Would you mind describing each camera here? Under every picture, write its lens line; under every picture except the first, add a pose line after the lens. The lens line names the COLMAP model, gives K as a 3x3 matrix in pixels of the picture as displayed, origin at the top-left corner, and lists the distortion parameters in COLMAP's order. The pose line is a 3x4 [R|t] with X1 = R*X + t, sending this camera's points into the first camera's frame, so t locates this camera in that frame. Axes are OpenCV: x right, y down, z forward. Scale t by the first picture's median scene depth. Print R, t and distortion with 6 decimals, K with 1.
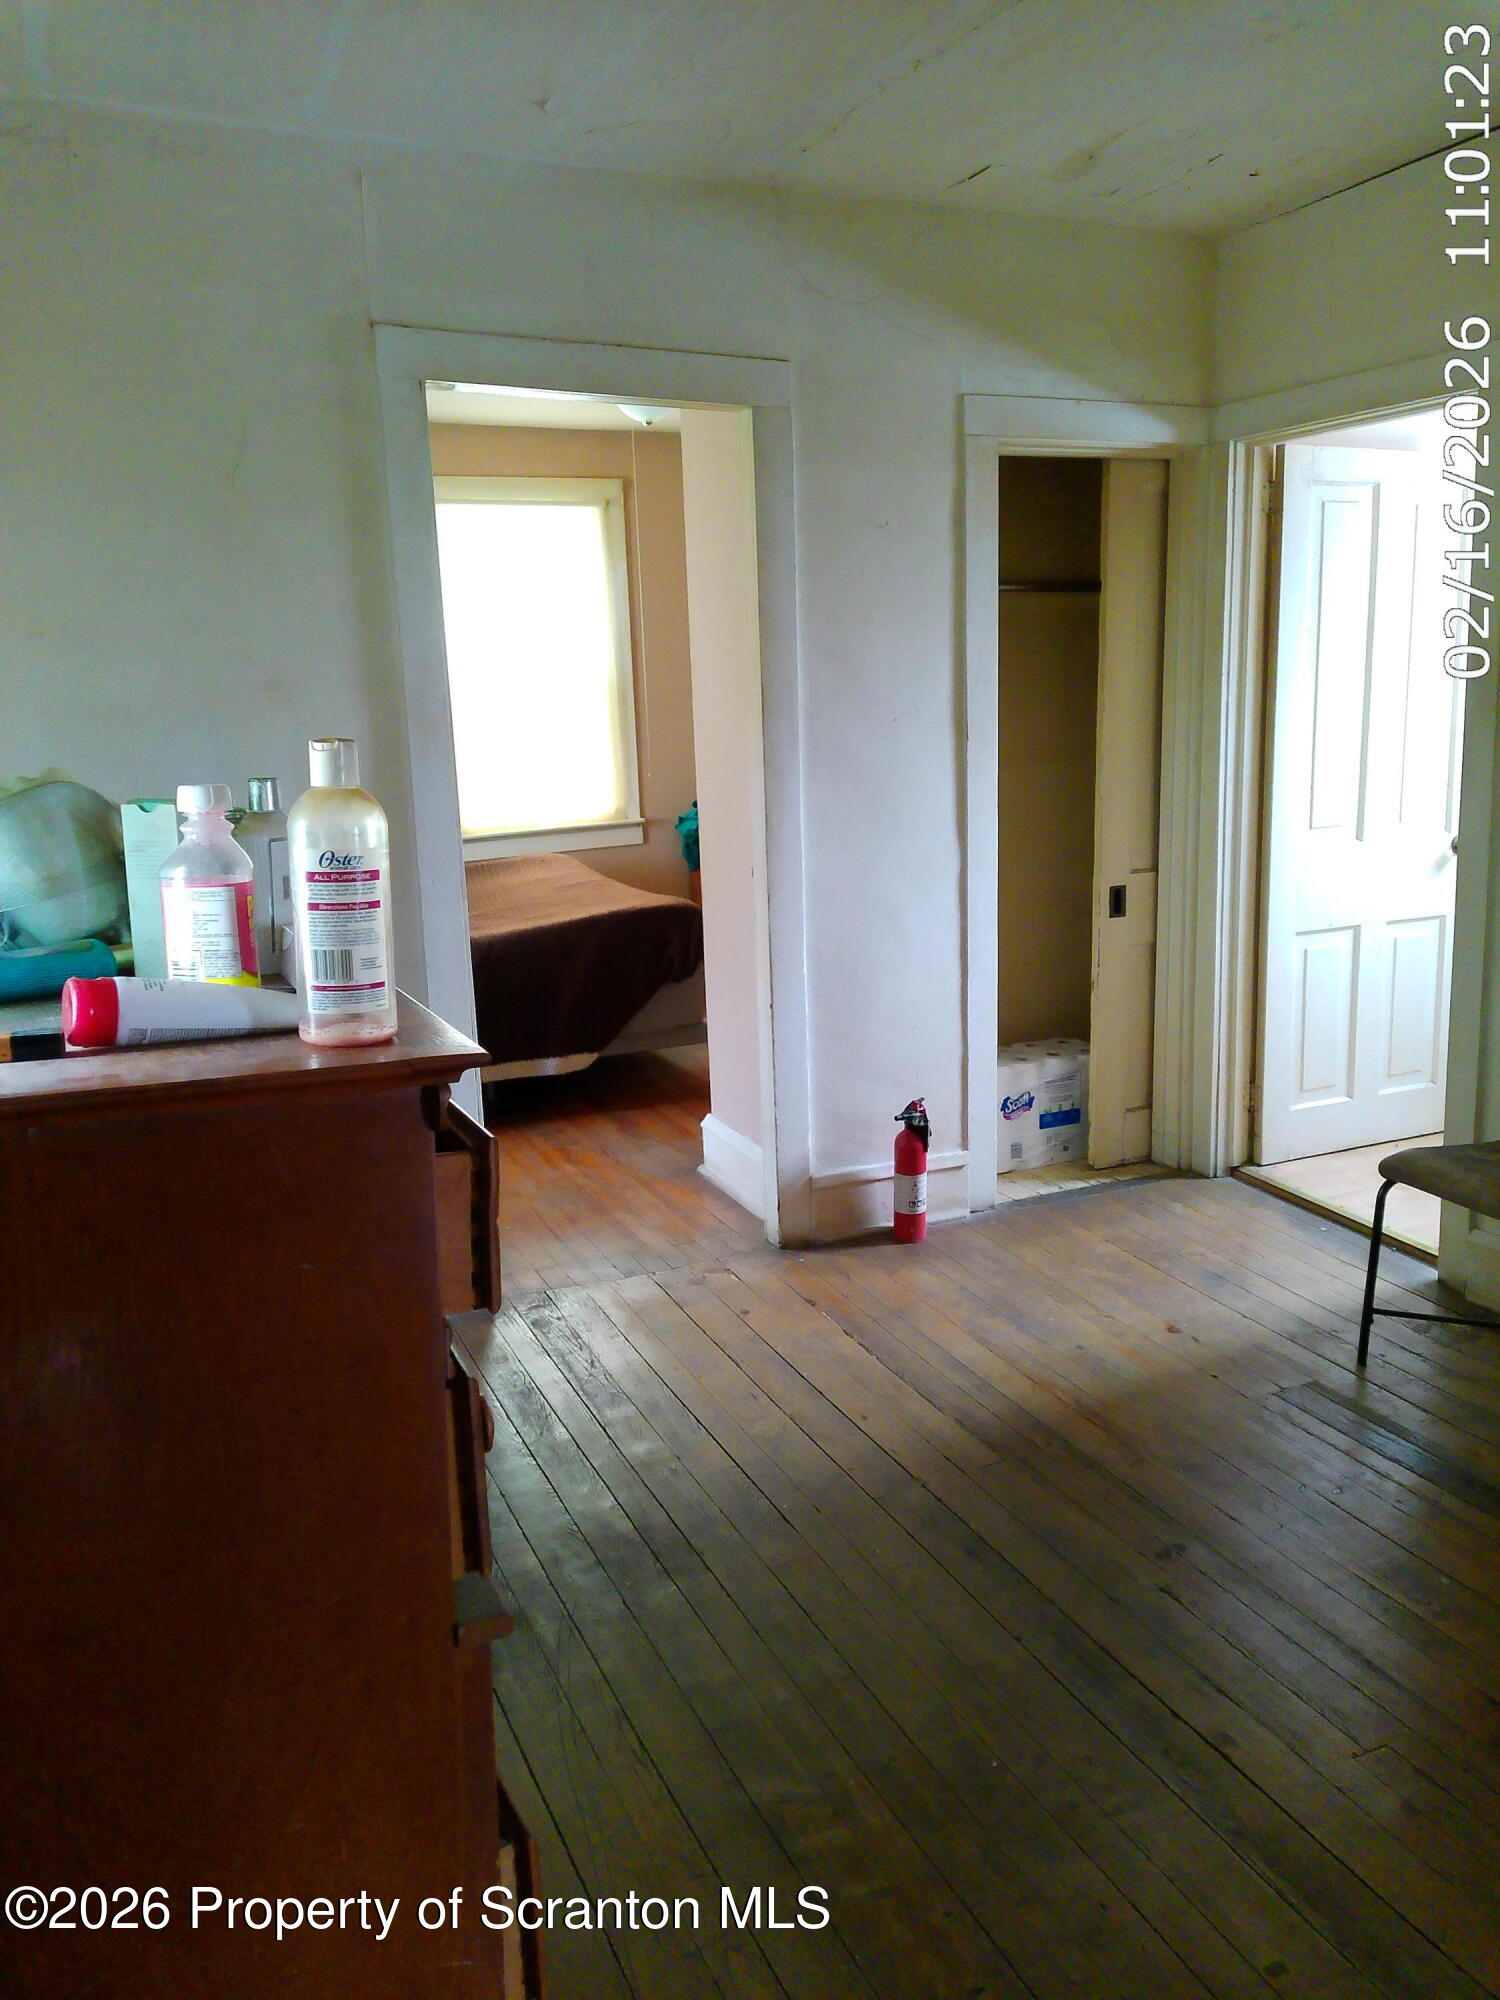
lens RADIAL K [[1452.1, 0, 730.1], [0, 1452.1, 996.4], [0, 0, 1]] dist [-0.005191, -0.073470]
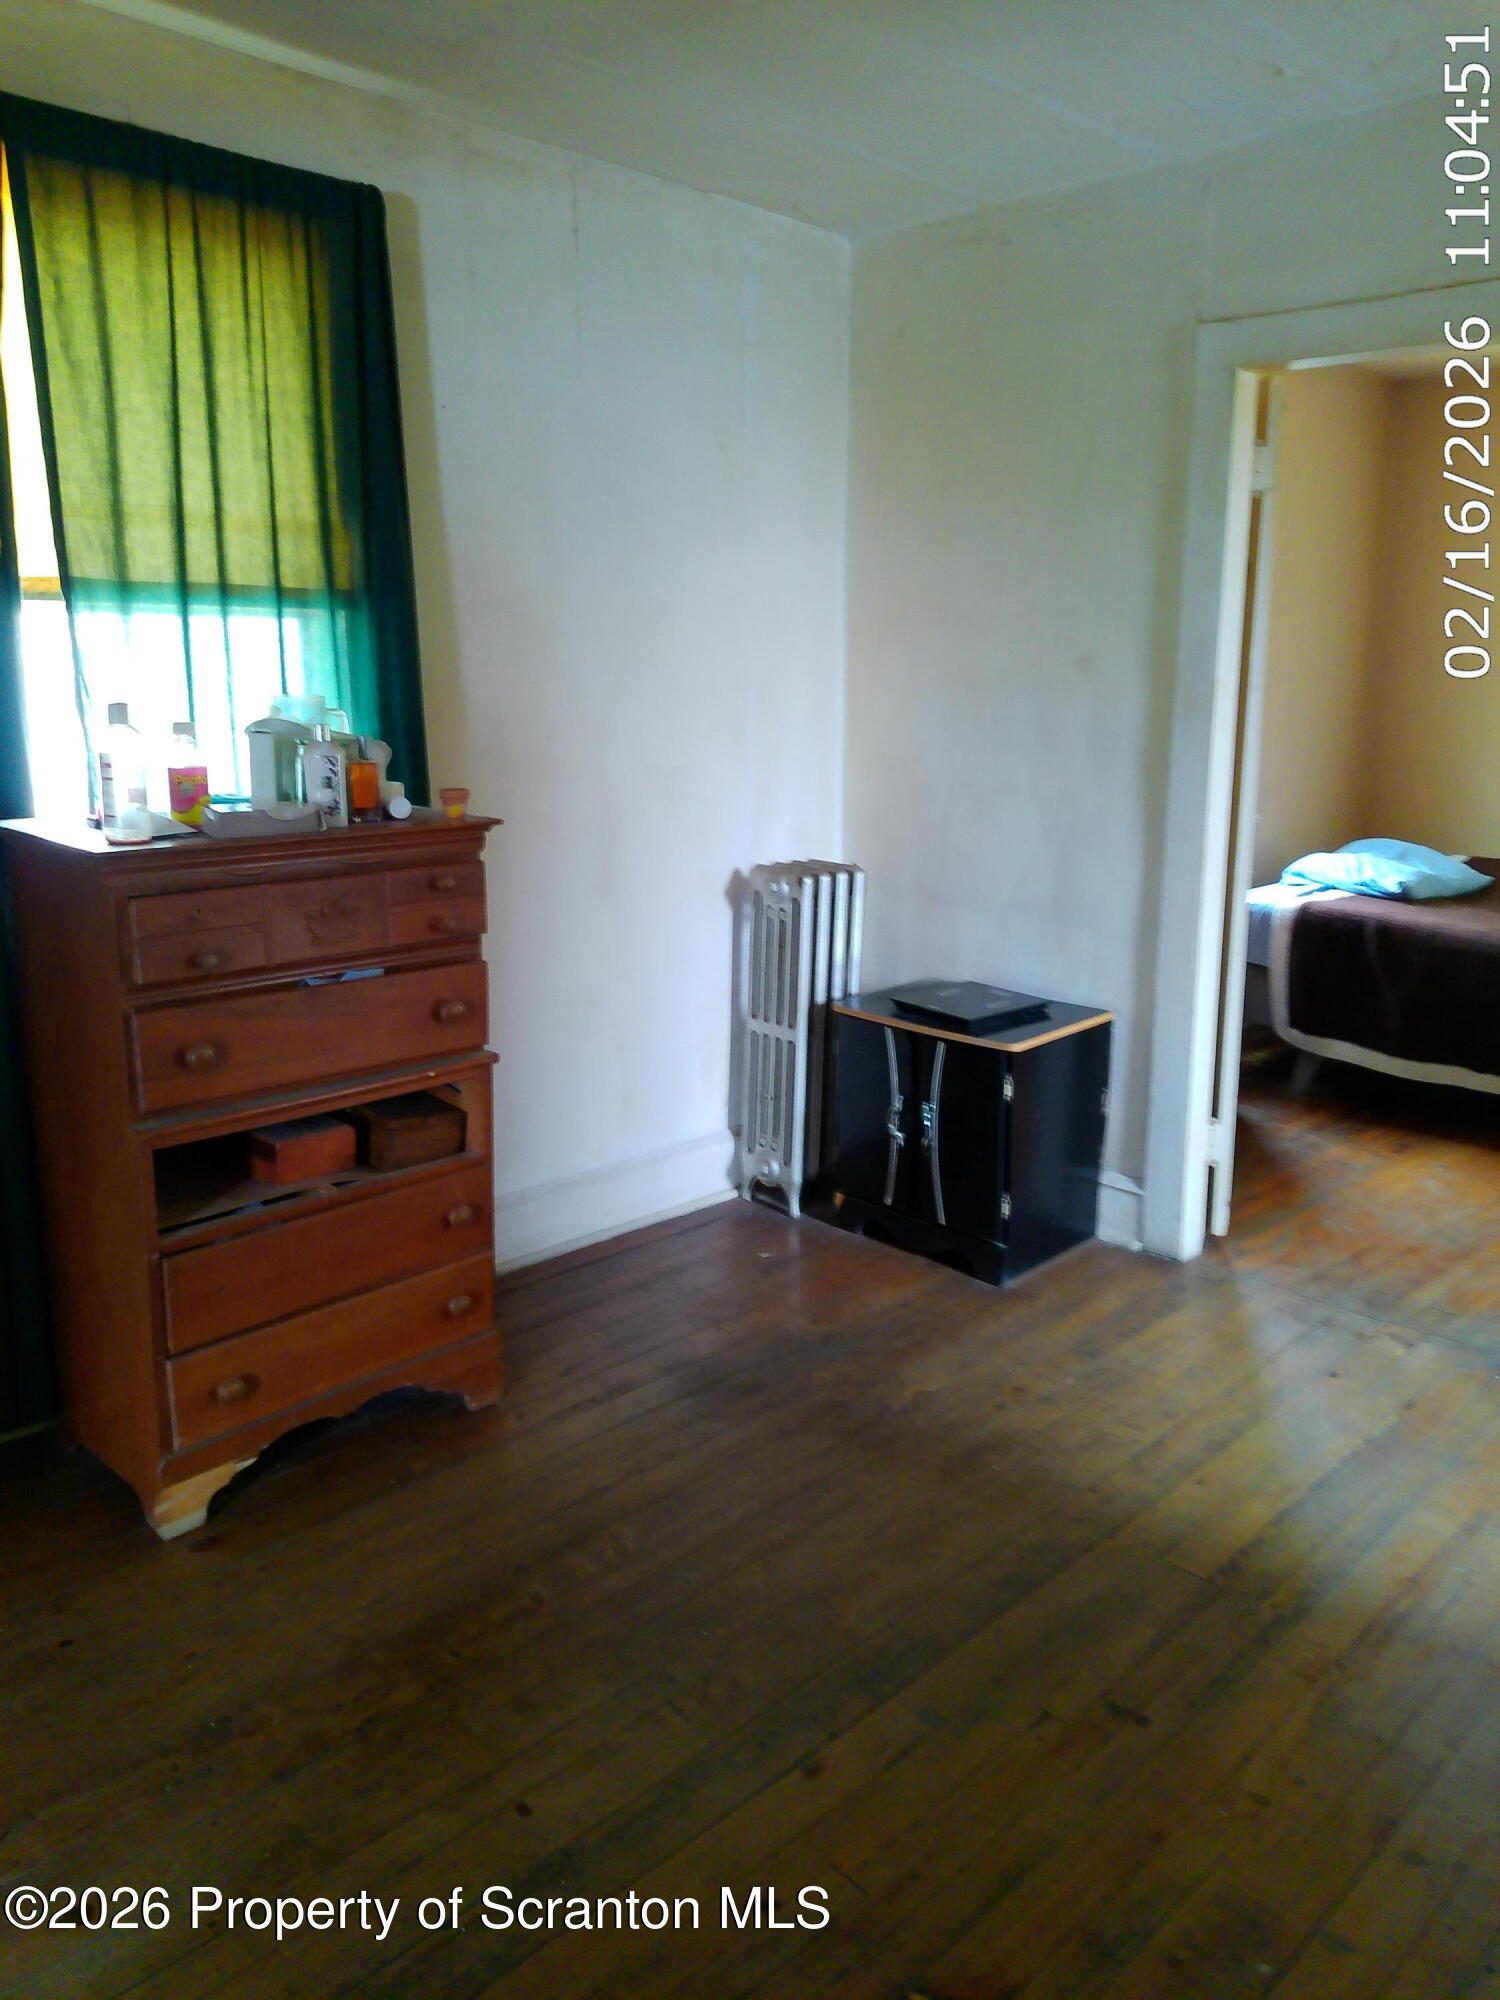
lens RADIAL K [[1452.1, 0, 752.9], [0, 1452.1, 1005.1], [0, 0, 1]] dist [-0.005191, -0.073470]
pose [[0.352054, 0.228435, -0.907676, 0.718747], [-0.194051, 0.966503, 0.167975, -0.092931], [0.915643, 0.116999, 0.384589, 0.343508]]
